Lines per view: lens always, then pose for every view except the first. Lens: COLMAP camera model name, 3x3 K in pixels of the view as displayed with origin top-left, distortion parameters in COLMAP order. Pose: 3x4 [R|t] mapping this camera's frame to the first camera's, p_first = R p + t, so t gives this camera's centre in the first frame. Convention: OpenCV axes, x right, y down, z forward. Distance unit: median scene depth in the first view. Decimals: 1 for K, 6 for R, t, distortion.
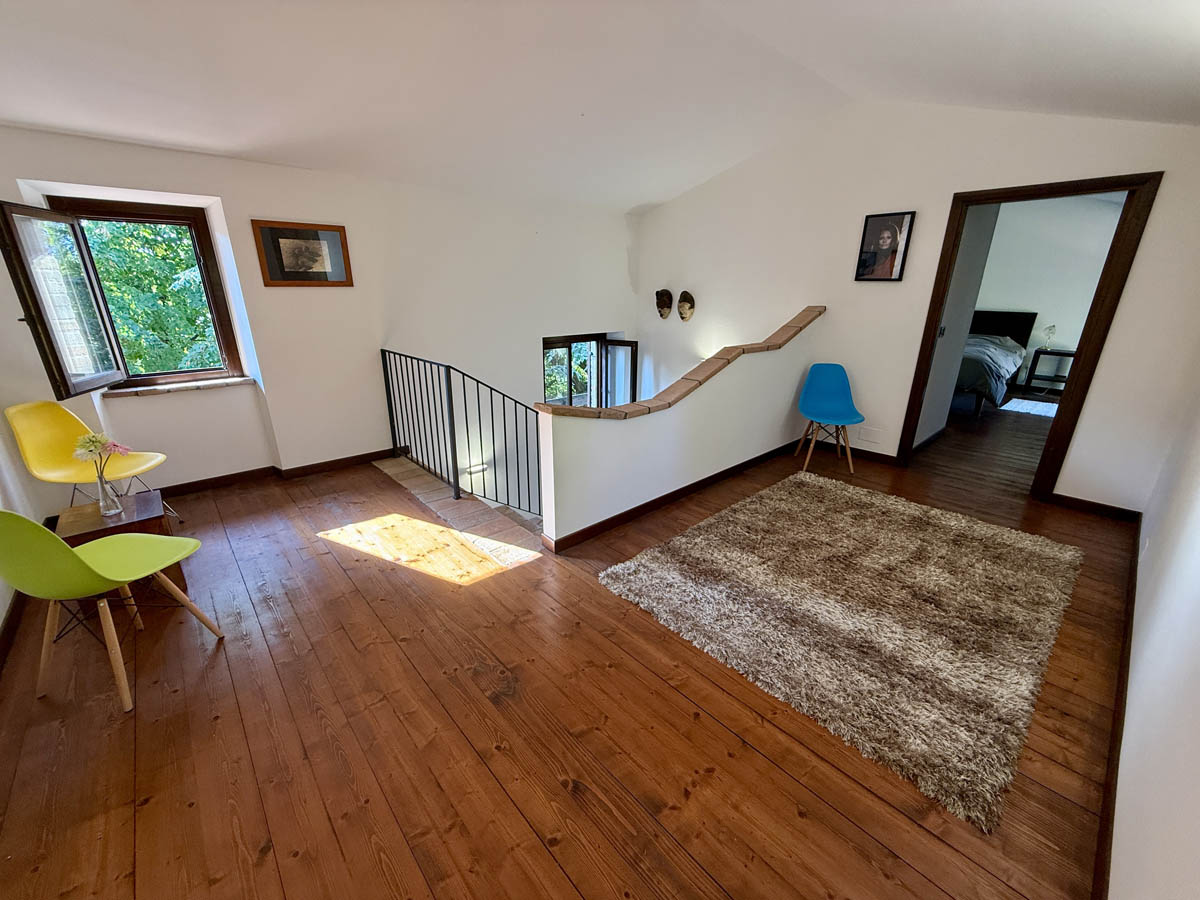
lens RADIAL K [[479.2, 0, 594.3], [0, 479.2, 449.5], [0, 0, 1]] dist [-0.001204, 0.000360]
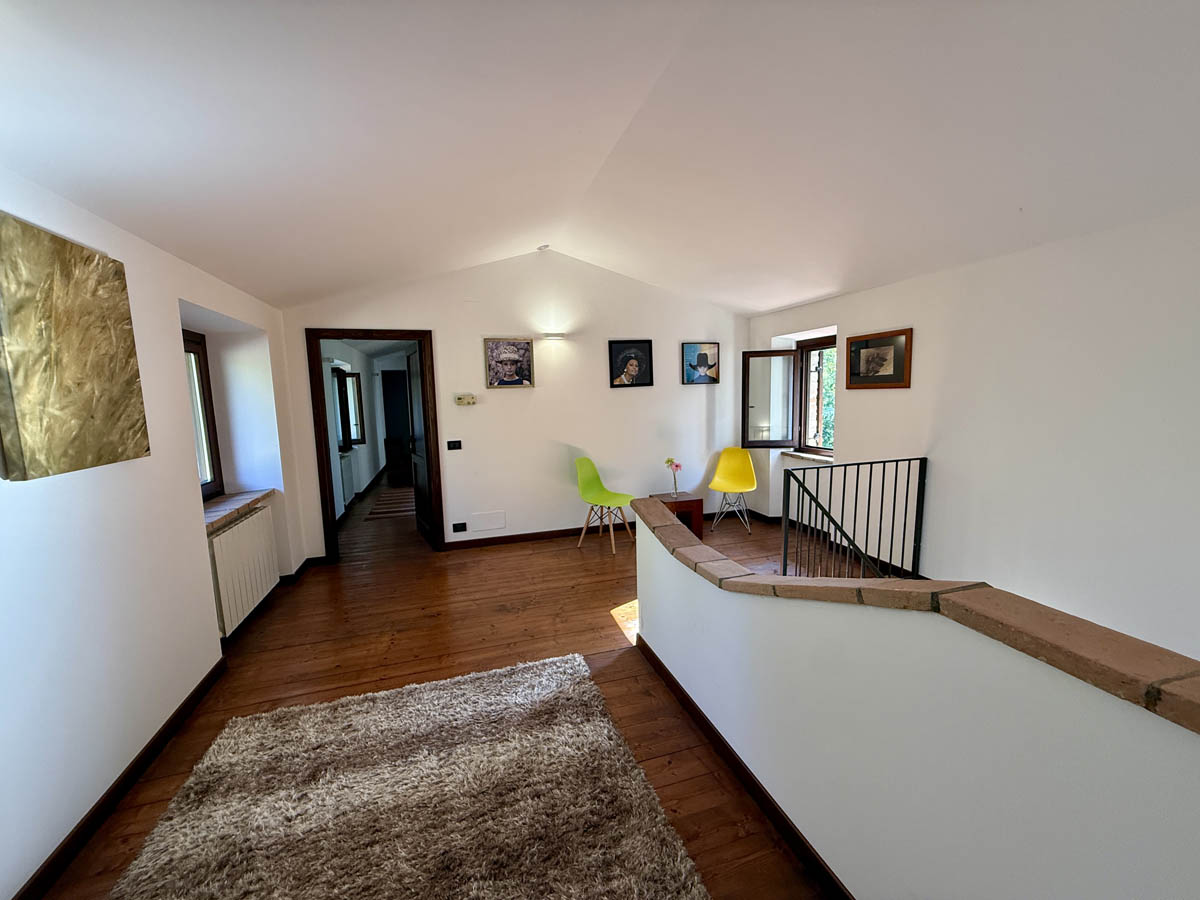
lens RADIAL K [[479.2, 0, 599.8], [0, 479.2, 454.3], [0, 0, 1]] dist [-0.001204, 0.000360]
pose [[-0.404264, 0.120843, -0.906624, 0.705551], [-0.275827, 0.928979, 0.246814, -0.331704], [0.872061, 0.349850, -0.342221, 0.978052]]
